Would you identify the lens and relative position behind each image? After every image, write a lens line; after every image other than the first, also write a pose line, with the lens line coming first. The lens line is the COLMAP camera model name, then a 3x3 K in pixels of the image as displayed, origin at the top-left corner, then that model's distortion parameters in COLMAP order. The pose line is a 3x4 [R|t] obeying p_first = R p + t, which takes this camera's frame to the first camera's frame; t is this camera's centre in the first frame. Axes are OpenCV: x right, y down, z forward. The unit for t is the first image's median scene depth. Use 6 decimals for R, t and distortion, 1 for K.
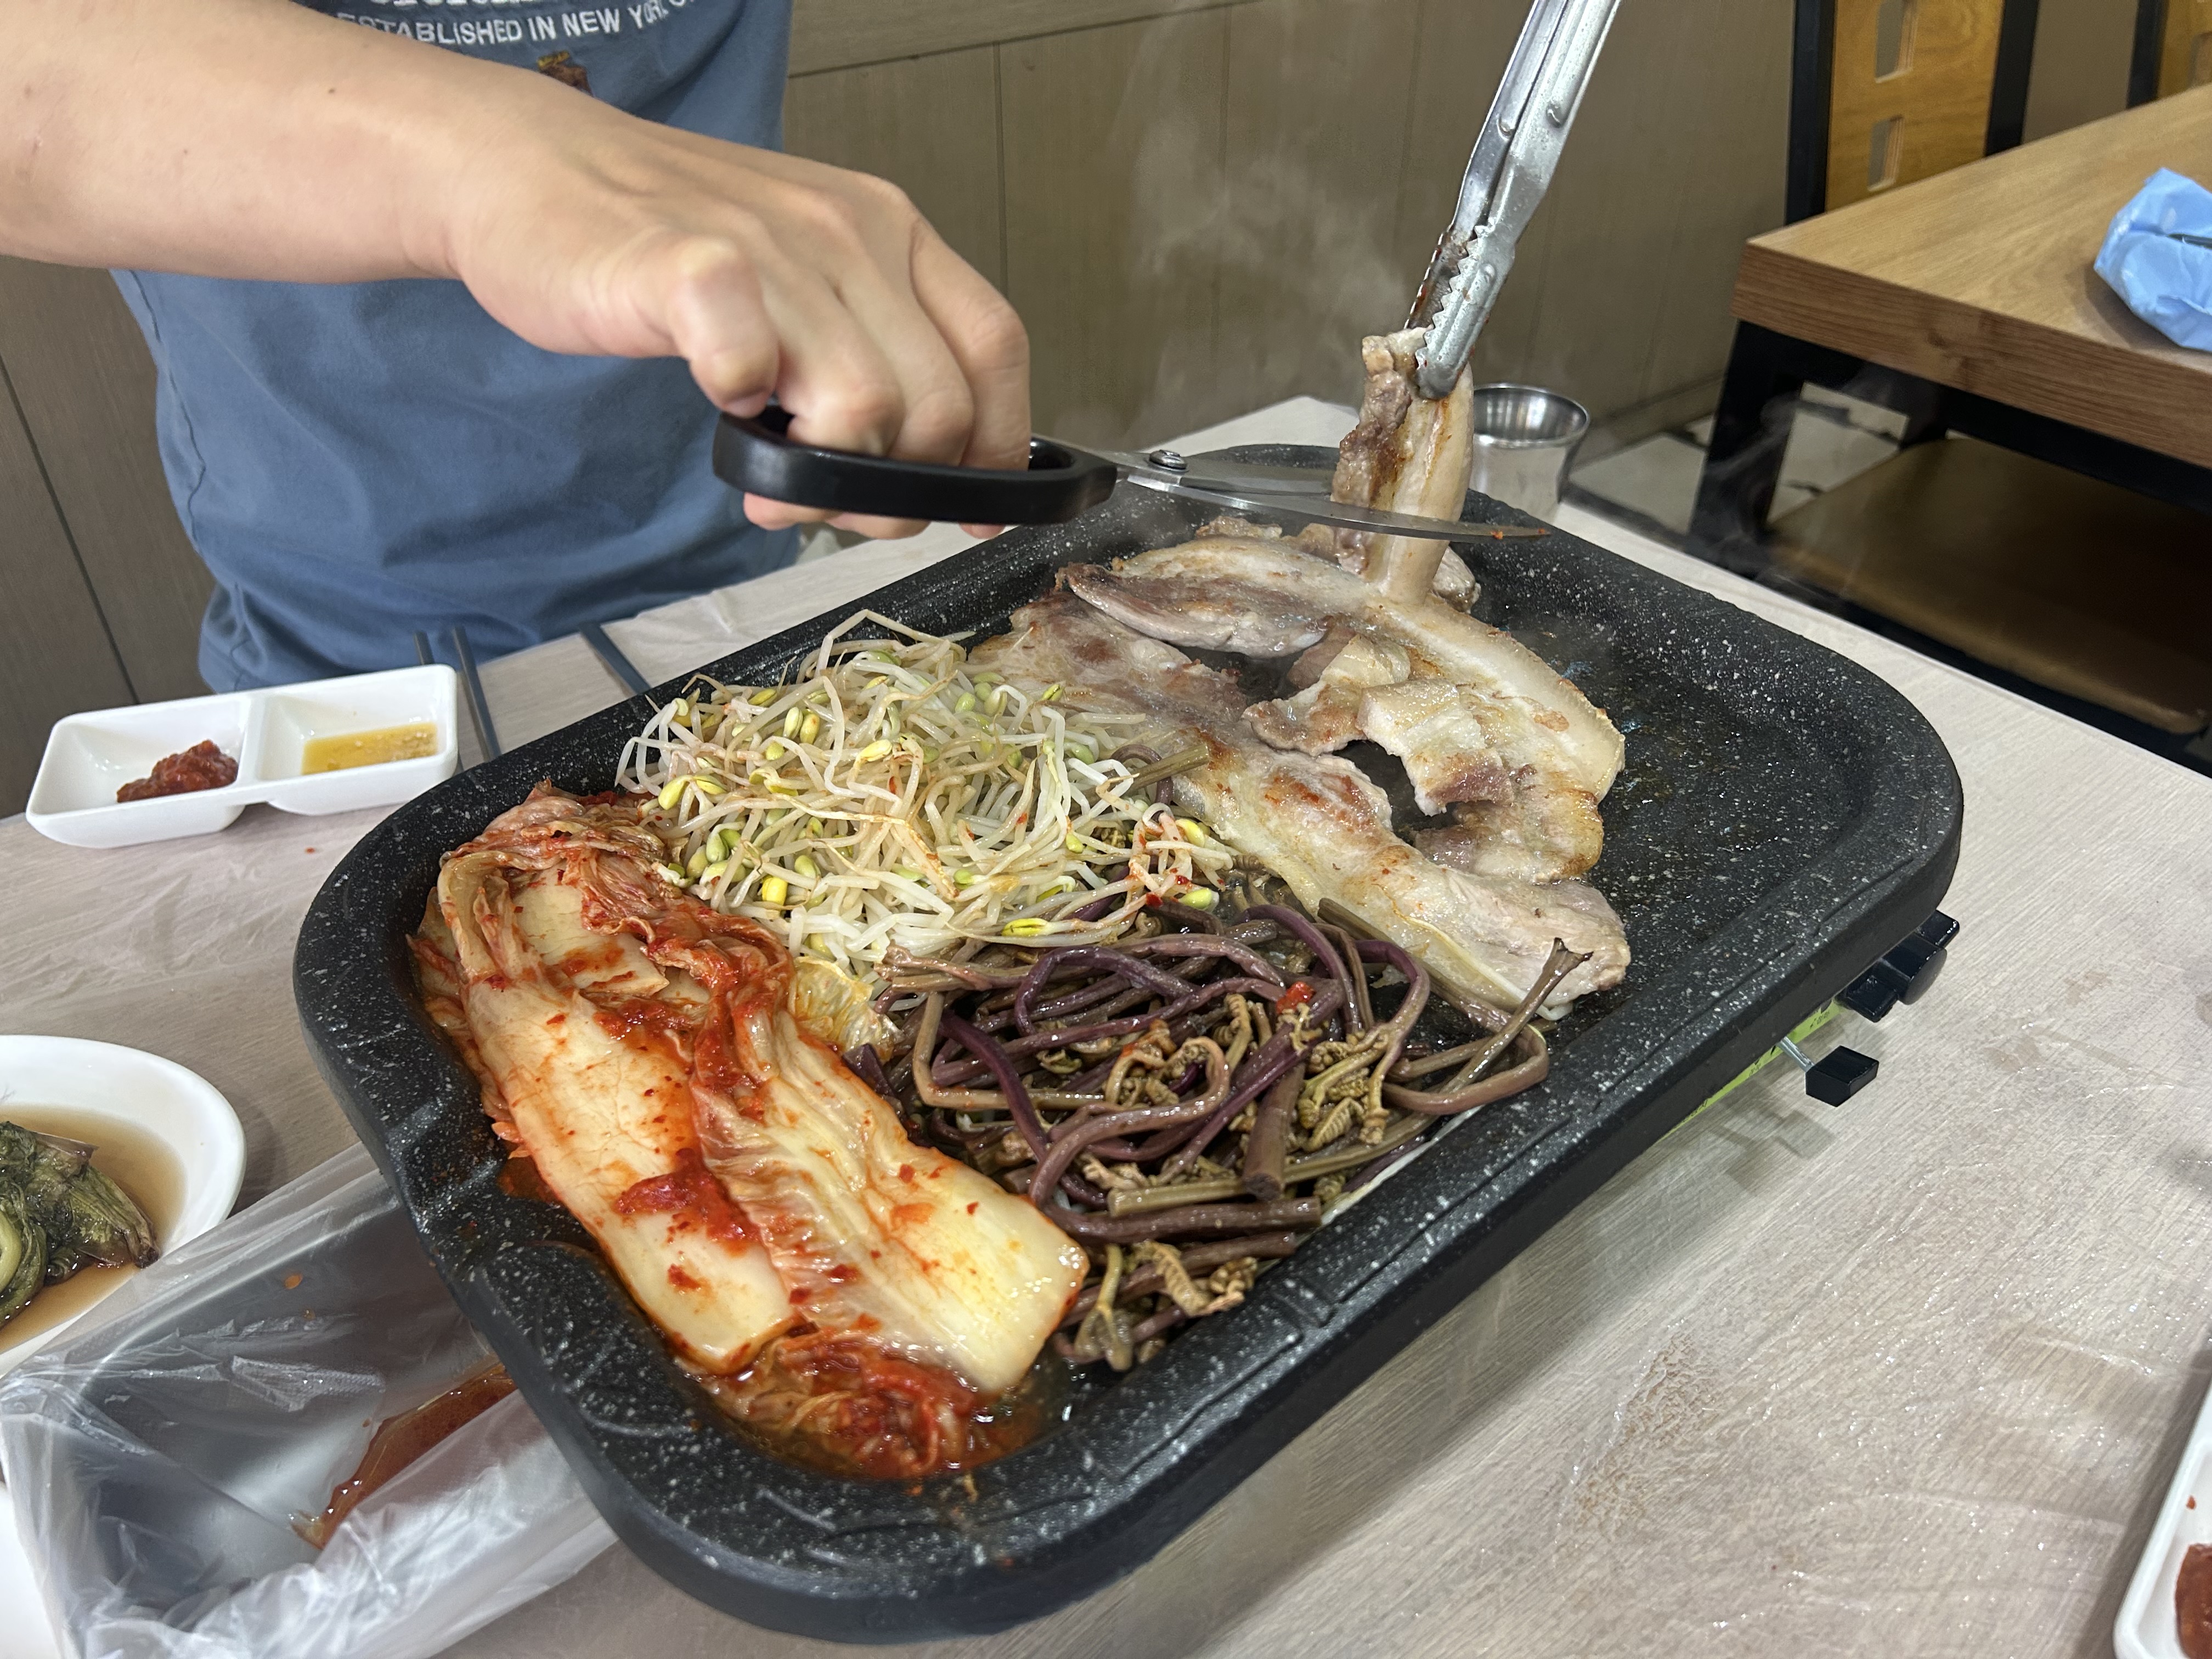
lens RADIAL K [[1679.0, 0, 1077.7], [0, 1679.0, 828.2], [0, 0, 1]] dist [0.037453, -0.057123]
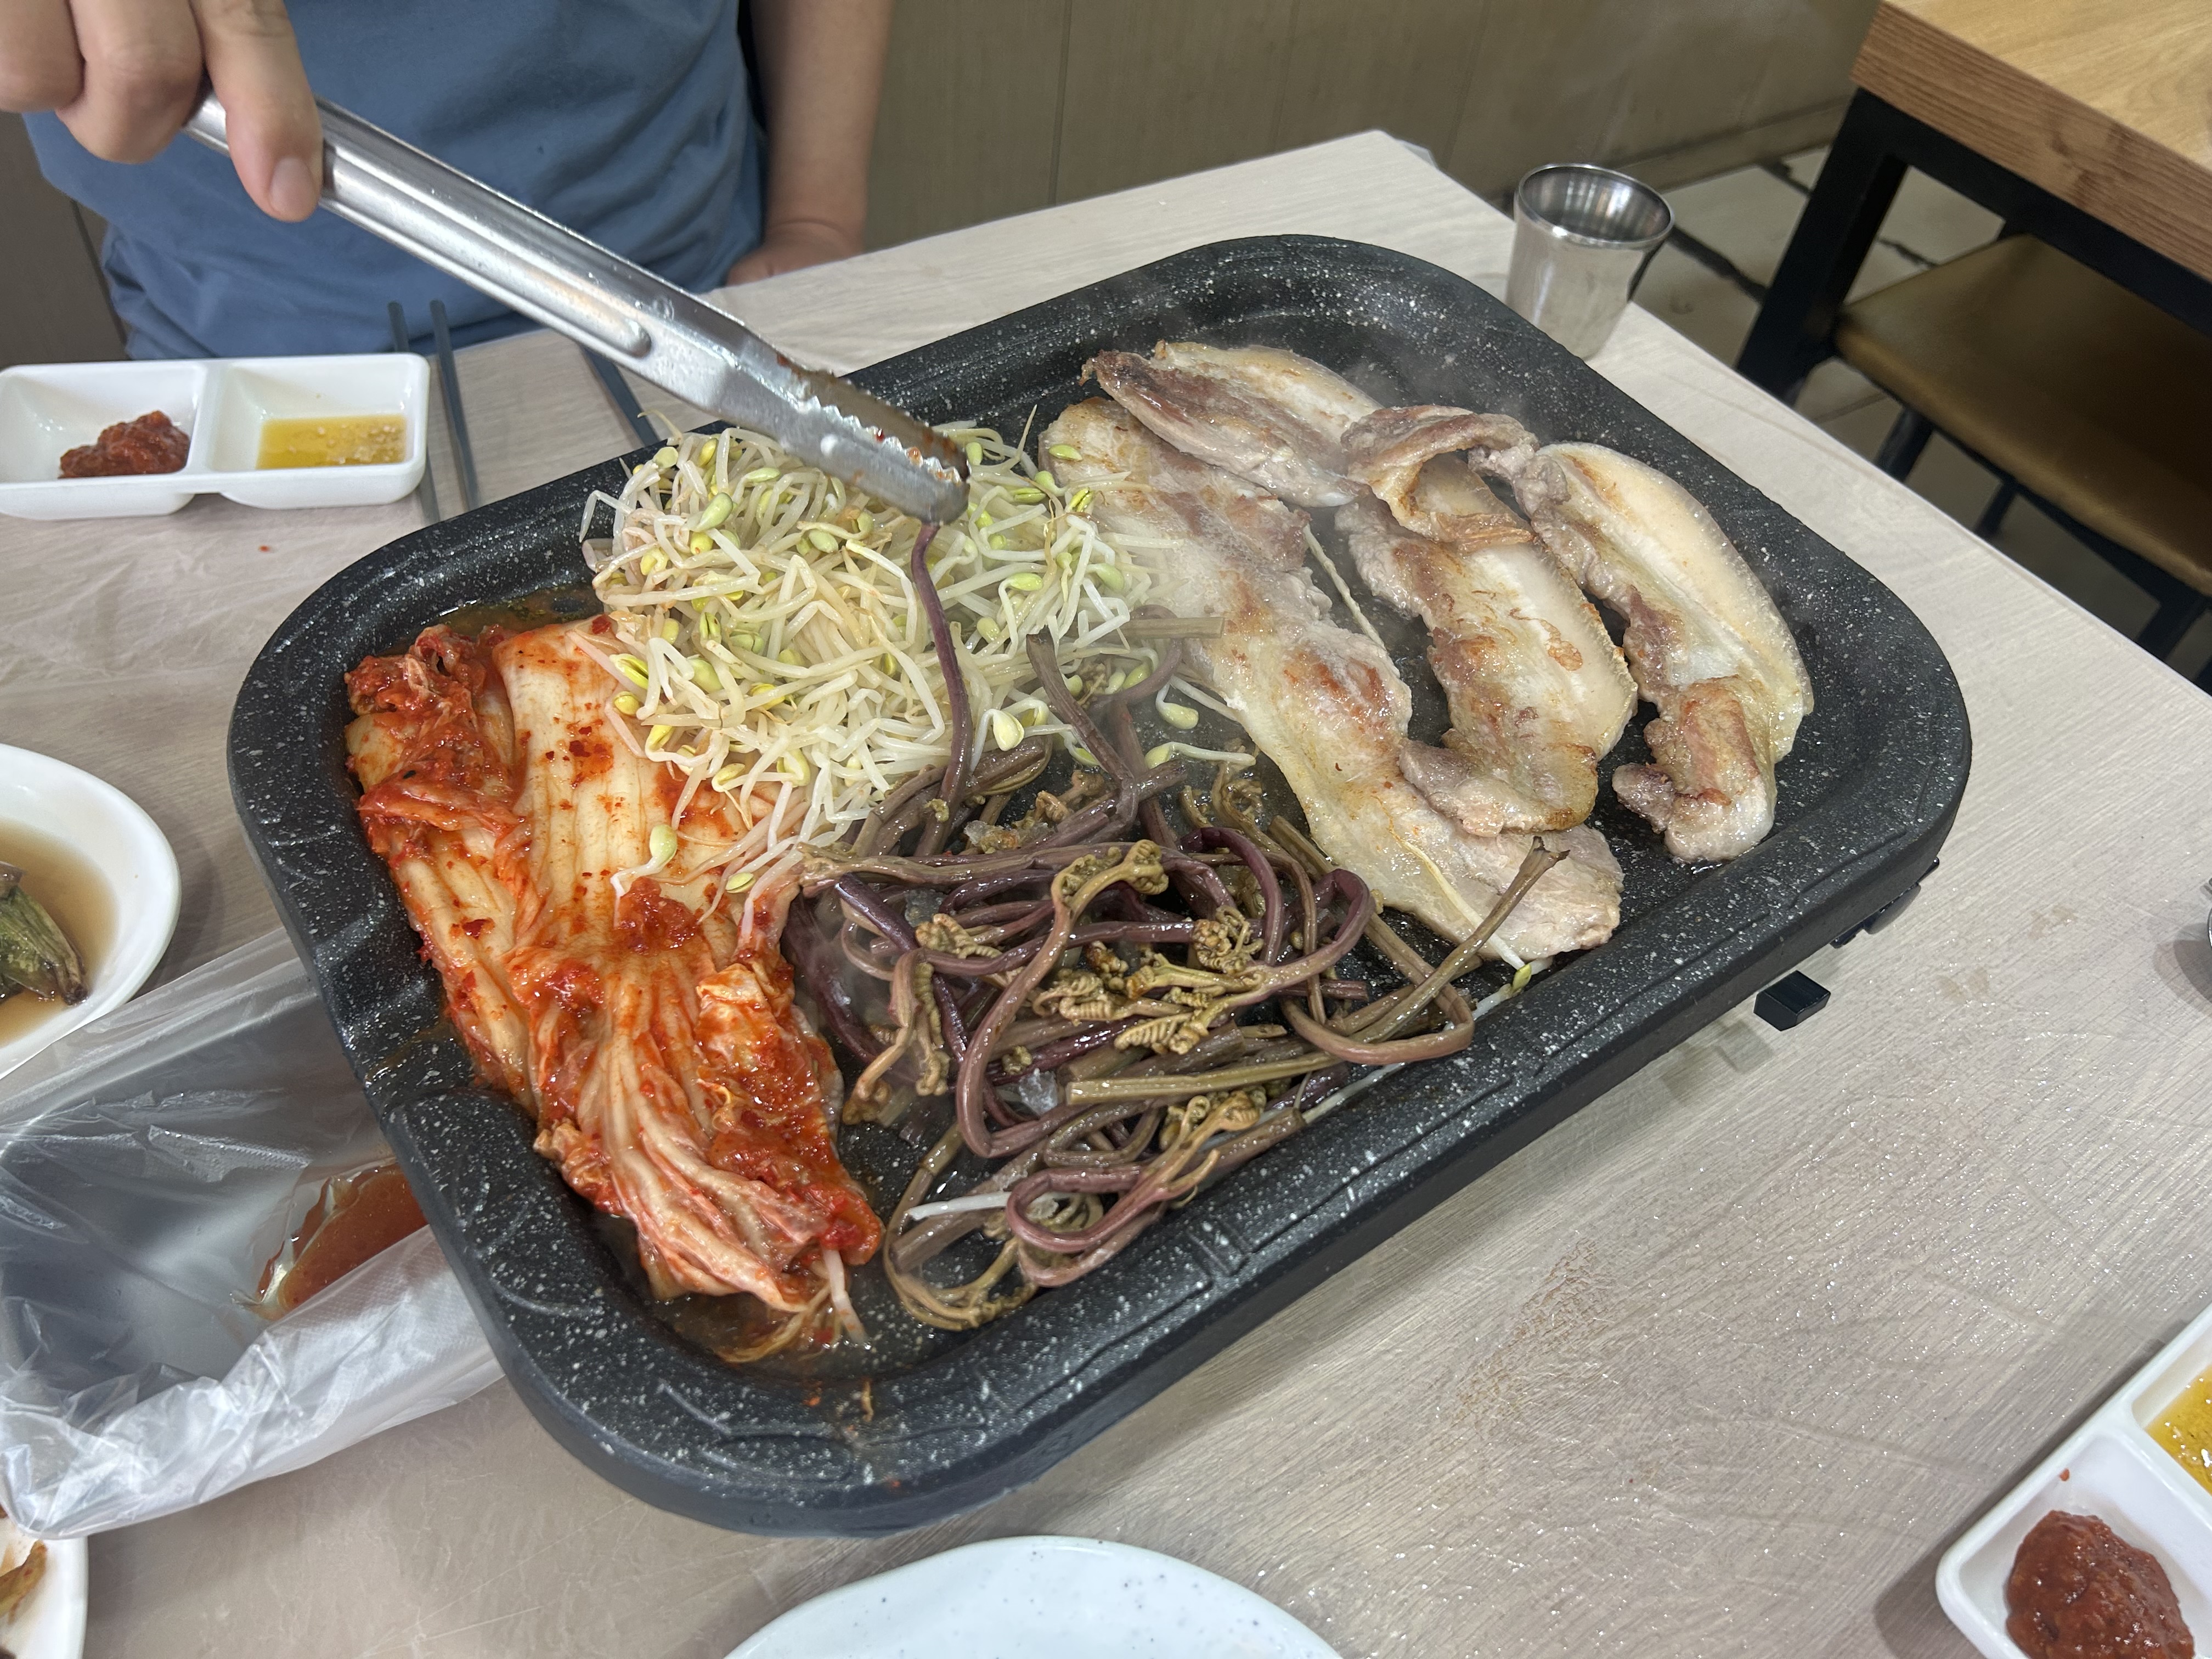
lens RADIAL K [[1681.8, 0, 1102.1], [0, 1681.8, 821.0], [0, 0, 1]] dist [0.098705, -0.253077]
pose [[0.992593, 0.117386, 0.031314, 0.003276], [-0.121260, 0.973116, 0.195811, -0.144285], [-0.007487, -0.198157, 0.980142, 0.051718]]
